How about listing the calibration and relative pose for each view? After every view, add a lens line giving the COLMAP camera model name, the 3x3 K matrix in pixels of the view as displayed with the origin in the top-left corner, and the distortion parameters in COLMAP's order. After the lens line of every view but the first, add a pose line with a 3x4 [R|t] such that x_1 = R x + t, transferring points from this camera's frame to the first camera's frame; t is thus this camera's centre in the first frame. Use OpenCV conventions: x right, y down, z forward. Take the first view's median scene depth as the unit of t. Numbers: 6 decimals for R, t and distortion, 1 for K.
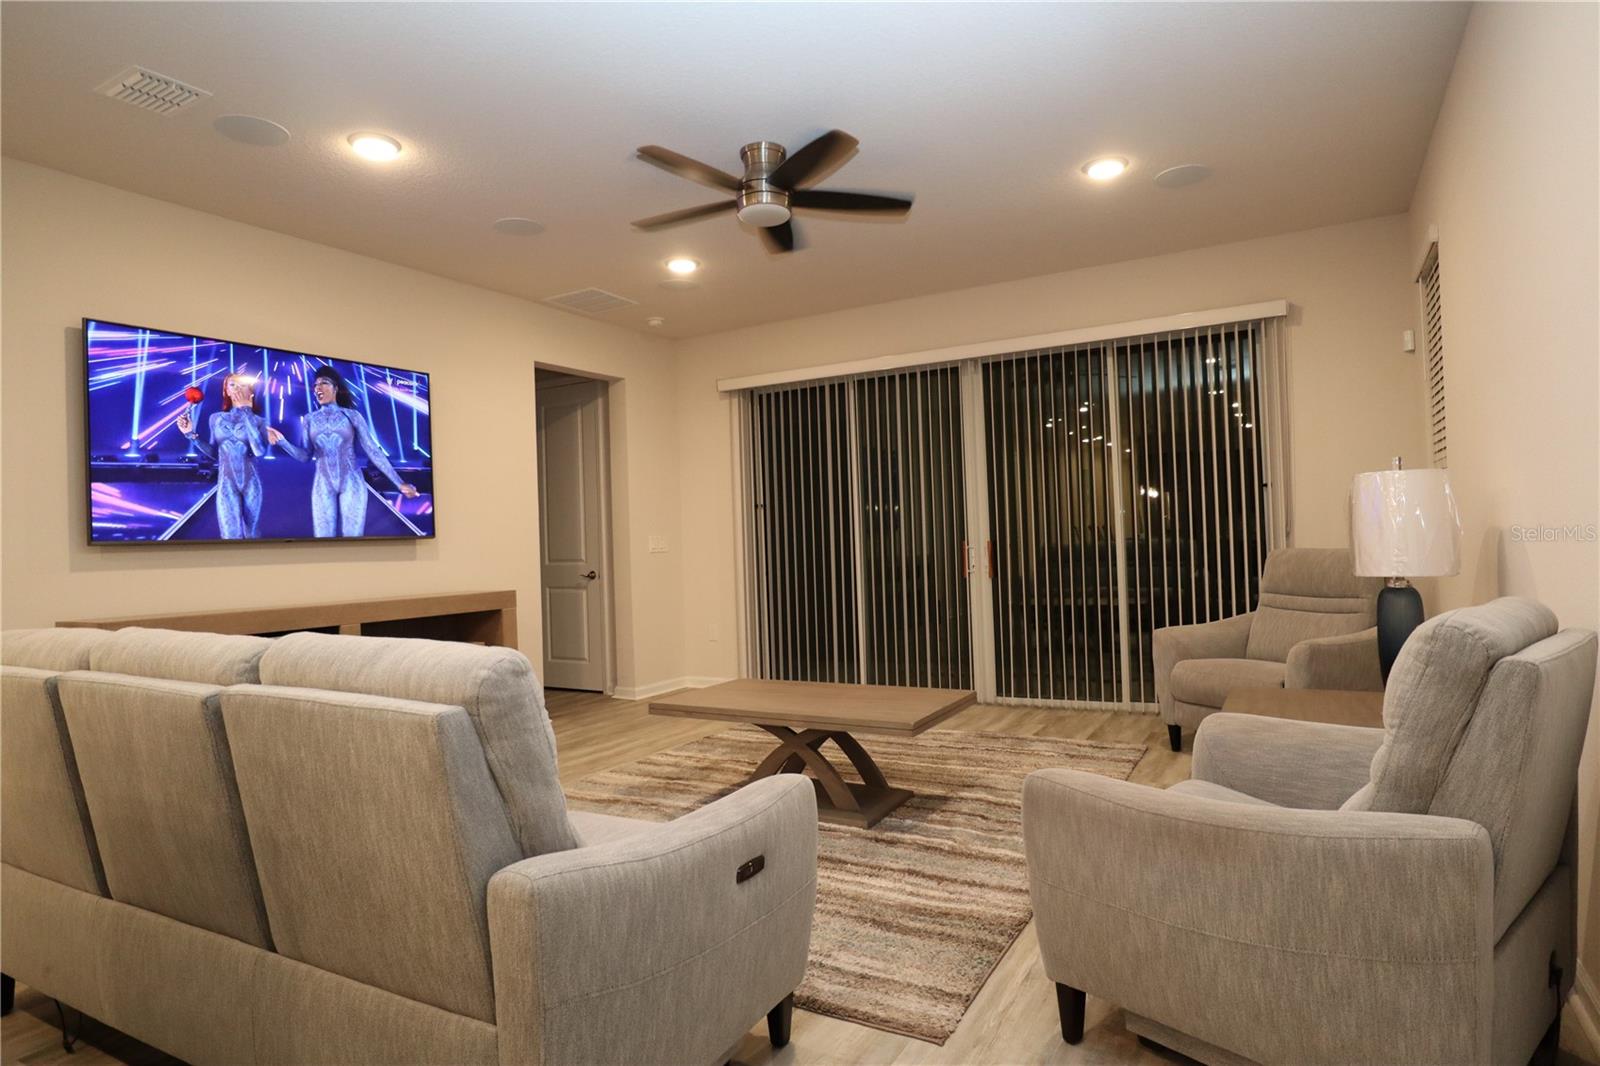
lens RADIAL K [[887.4, 0, 810.4], [0, 887.4, 525.2], [0, 0, 1]] dist [-0.024522, 0.002249]
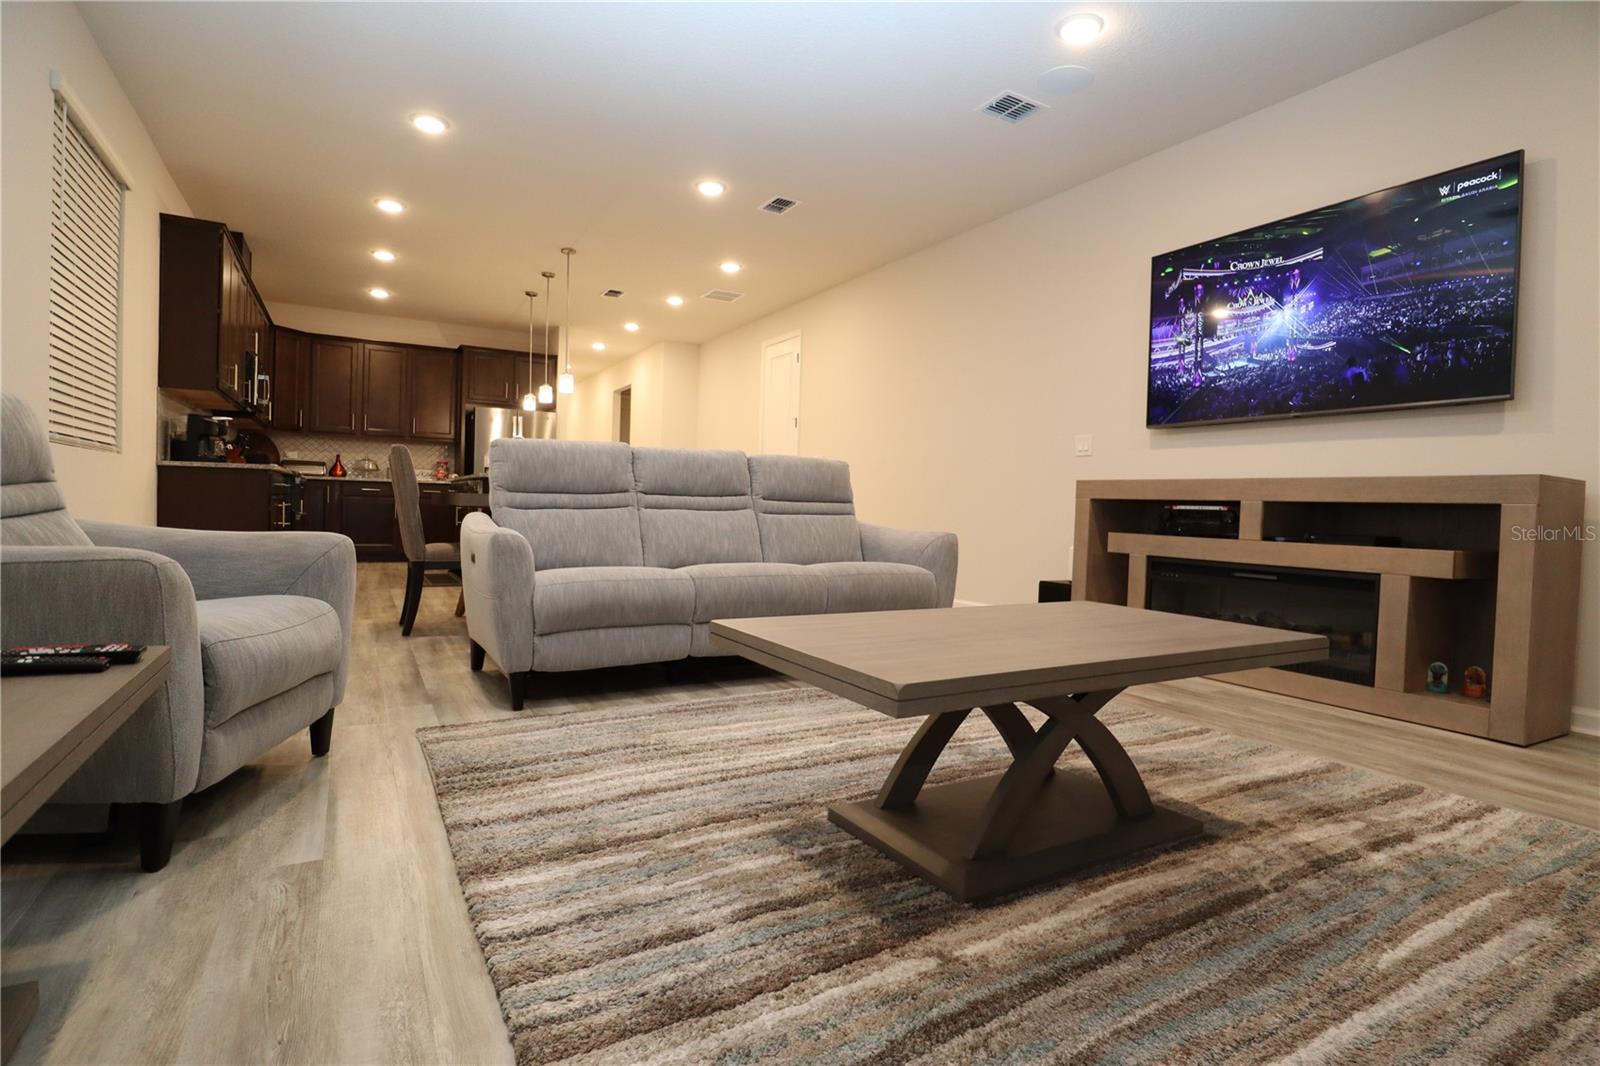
lens RADIAL K [[808.1, 0, 815.2], [0, 808.1, 532.7], [0, 0, 1]] dist [-0.043309, 0.012560]
pose [[-0.507024, 0.045030, -0.860755, 0.452759], [0.001863, 0.998689, 0.051149, 0.107922], [0.861930, 0.024330, -0.506443, 1.088925]]
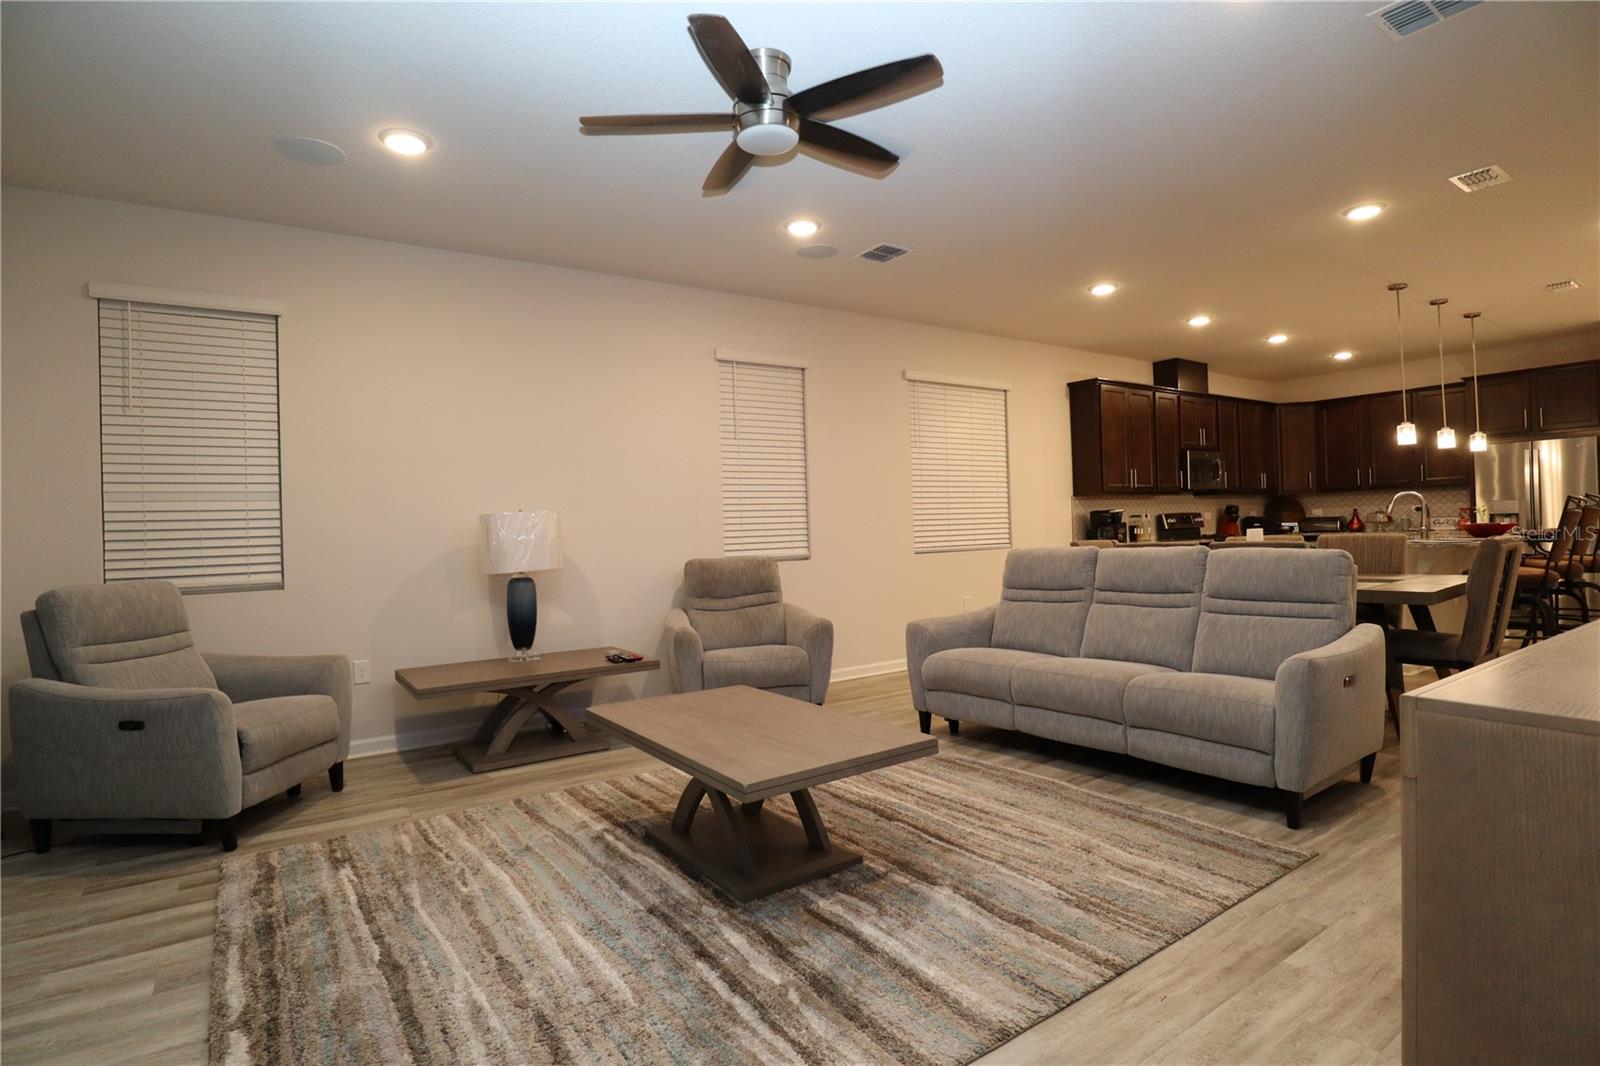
lens RADIAL K [[808.1, 0, 804.8], [0, 808.1, 528.6], [0, 0, 1]] dist [-0.043309, 0.012560]
pose [[-0.899015, 0.062241, 0.433471, -0.367575], [0.054735, 0.998056, -0.029788, 0.038737], [-0.434483, -0.003054, -0.900675, 1.583671]]
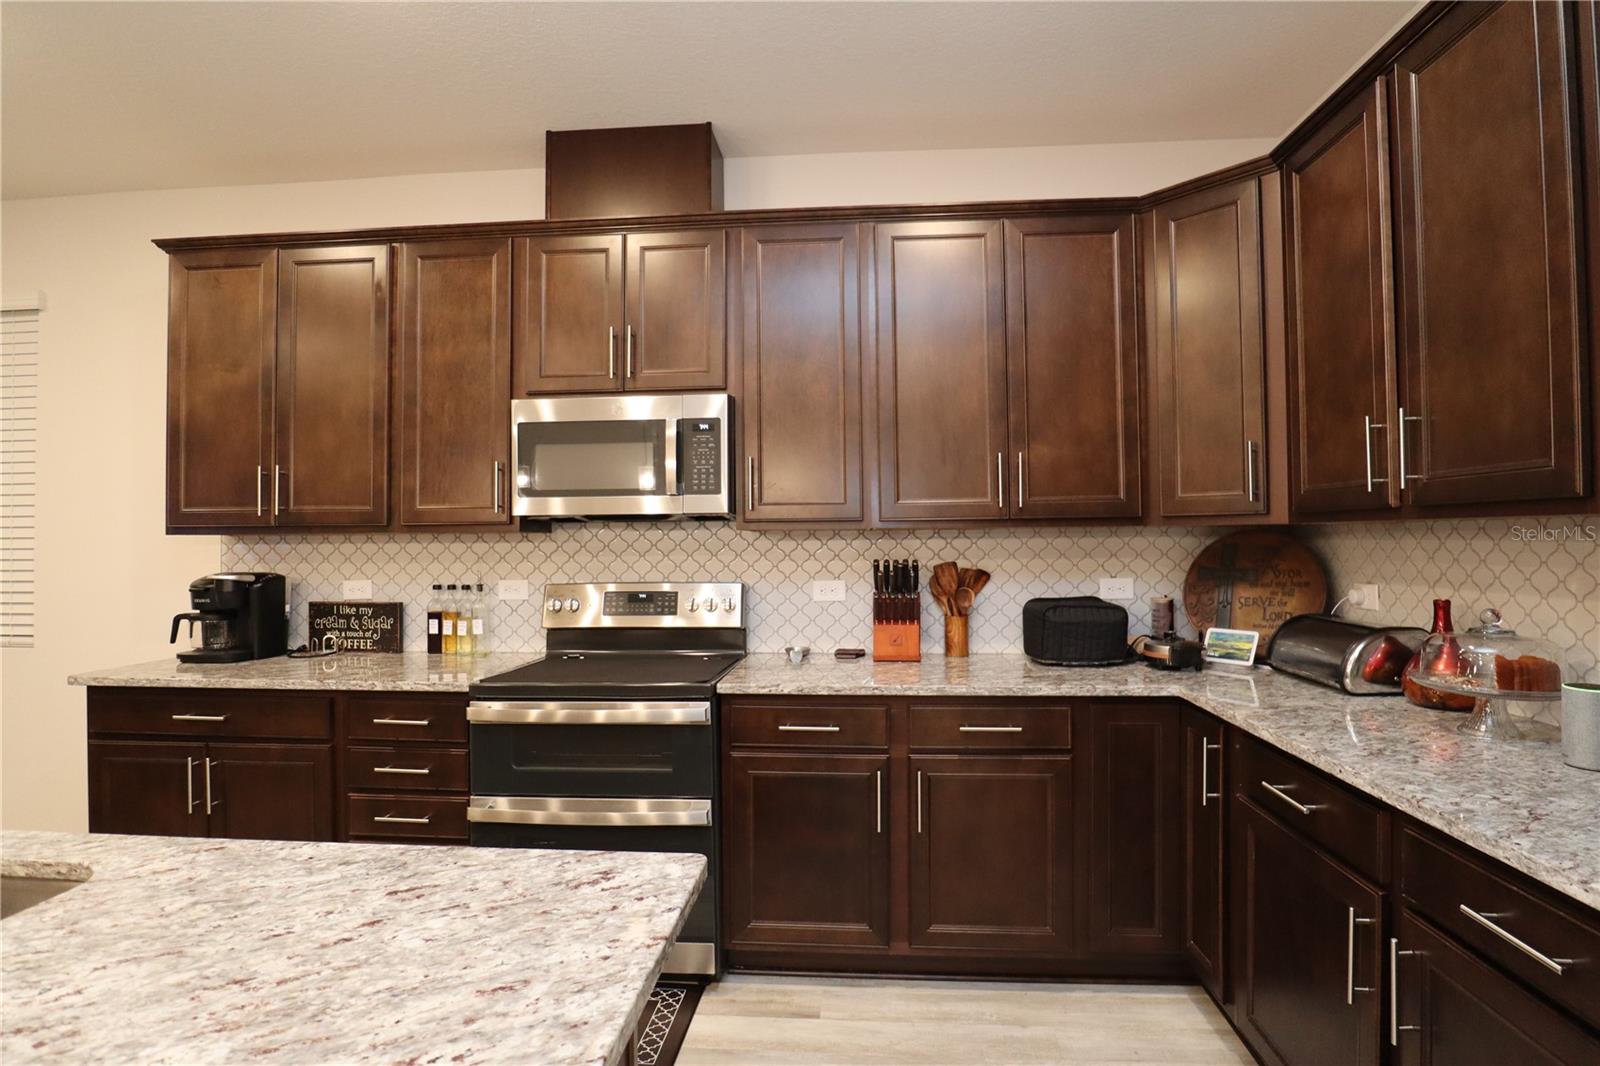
lens RADIAL K [[814.5, 0, 812.7], [0, 814.5, 529.2], [0, 0, 1]] dist [-0.034427, 0.008068]
pose [[-0.420083, 0.044605, 0.906389, -1.106494], [0.008640, 0.998943, -0.045156, -0.025986], [-0.907445, -0.011138, -0.420024, -0.657447]]
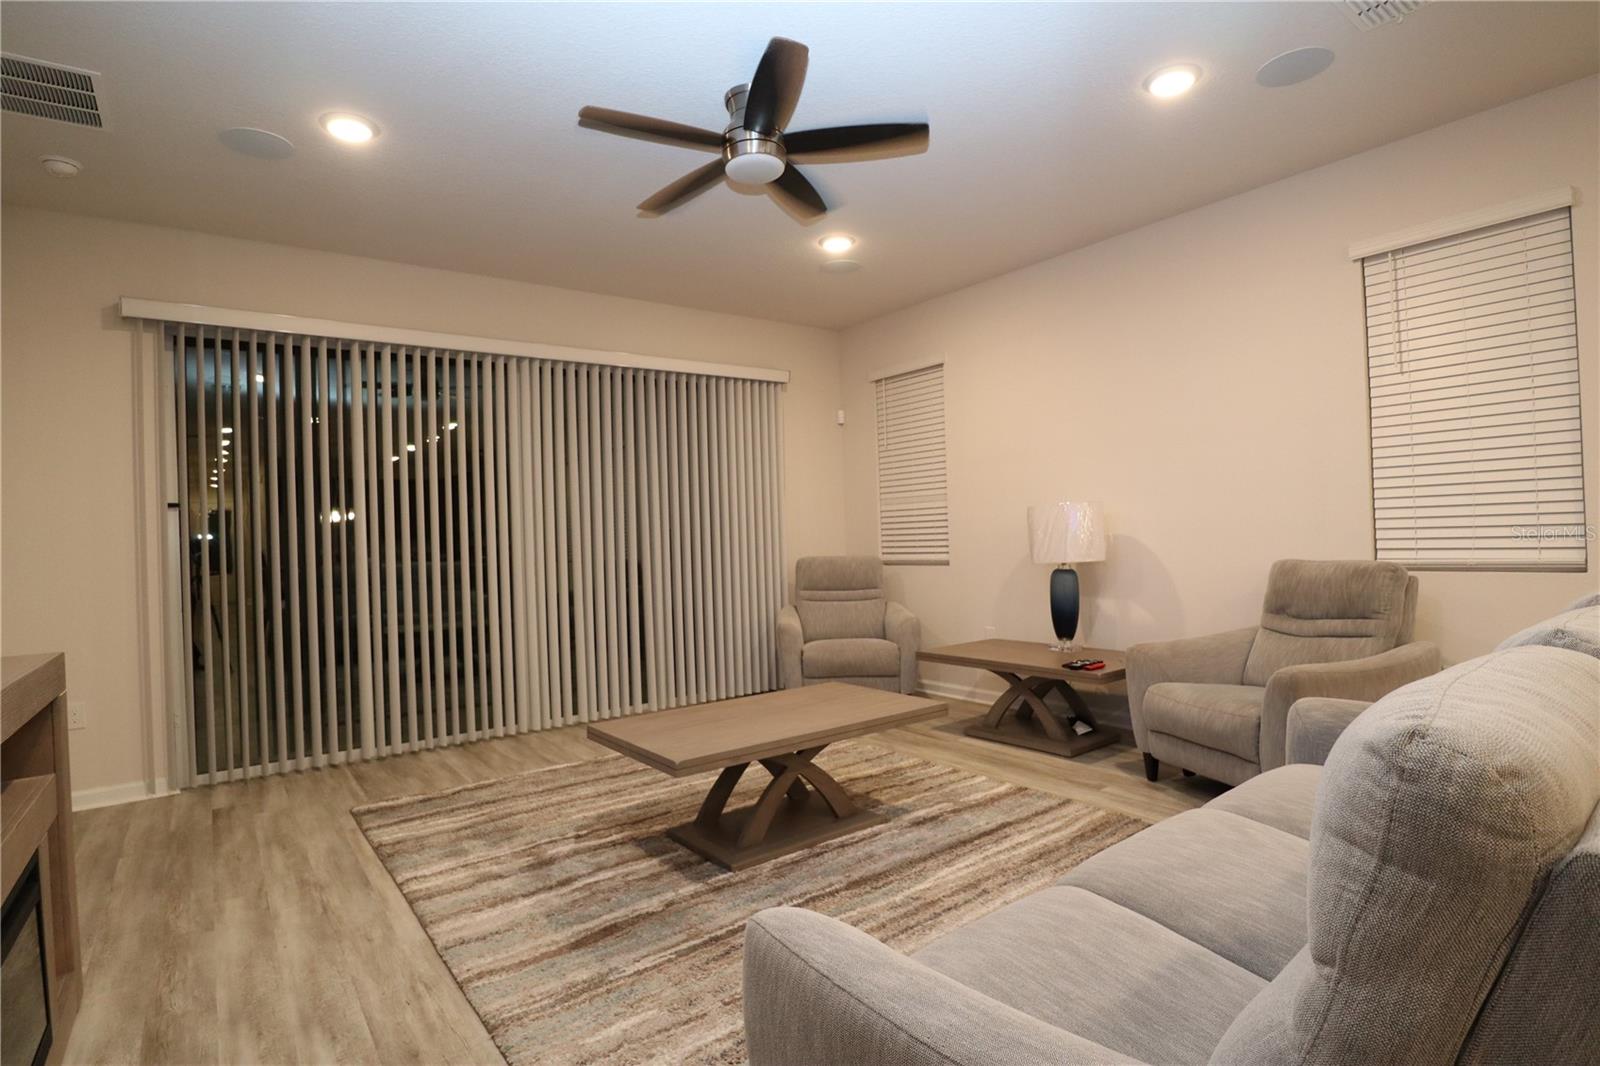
lens RADIAL K [[808.1, 0, 815.0], [0, 808.1, 532.1], [0, 0, 1]] dist [-0.043309, 0.012560]
pose [[0.392364, 0.023456, 0.919511, -0.712534], [0.006153, 0.999586, -0.028124, 0.029887], [-0.919789, 0.016693, 0.392057, 0.609574]]
